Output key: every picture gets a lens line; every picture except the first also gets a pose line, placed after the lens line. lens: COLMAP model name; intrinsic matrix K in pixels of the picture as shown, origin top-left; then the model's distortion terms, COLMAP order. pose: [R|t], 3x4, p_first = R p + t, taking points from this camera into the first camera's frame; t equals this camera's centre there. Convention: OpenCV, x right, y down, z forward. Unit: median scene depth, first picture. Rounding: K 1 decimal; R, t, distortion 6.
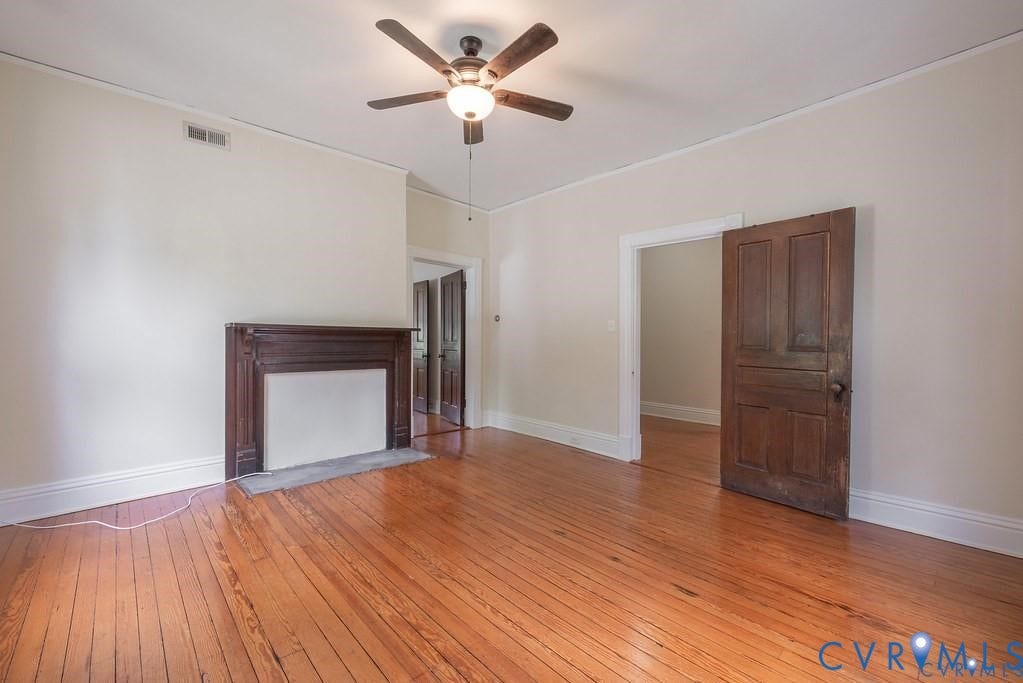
lens RADIAL K [[449.7, 0, 511.5], [0, 449.7, 341.5], [0, 0, 1]] dist [0.001296, 0.000521]
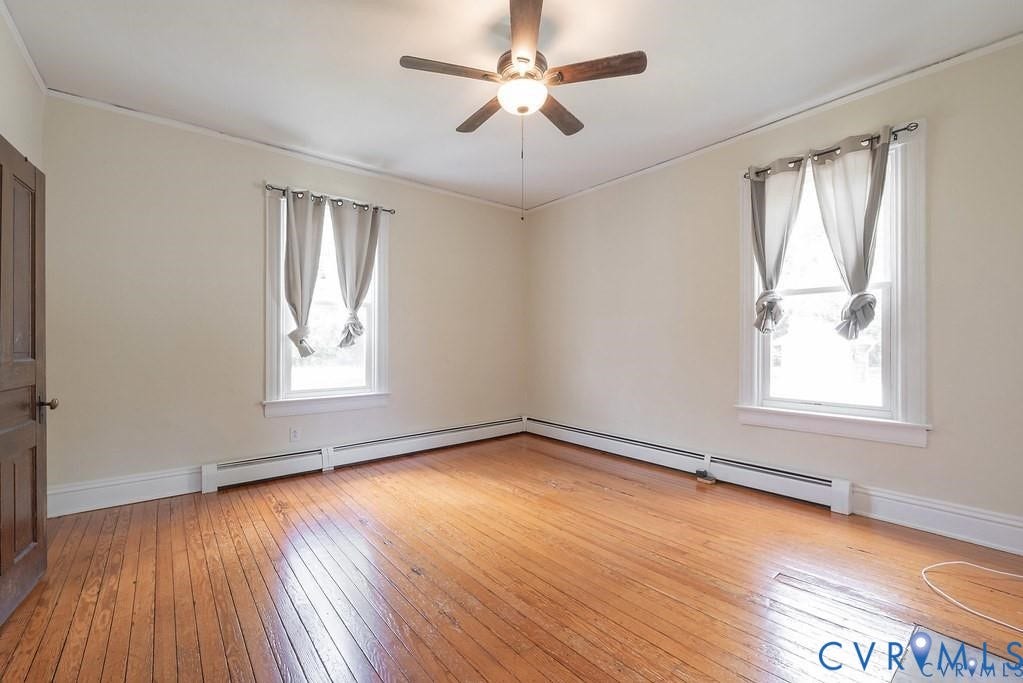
lens RADIAL K [[449.7, 0, 511.5], [0, 449.7, 341.5], [0, 0, 1]] dist [0.001296, 0.000521]
pose [[-0.998322, -0.006408, 0.057546, -0.129293], [-0.006367, 0.999979, 0.000894, -0.010761], [-0.057551, 0.000526, -0.998342, 2.023951]]
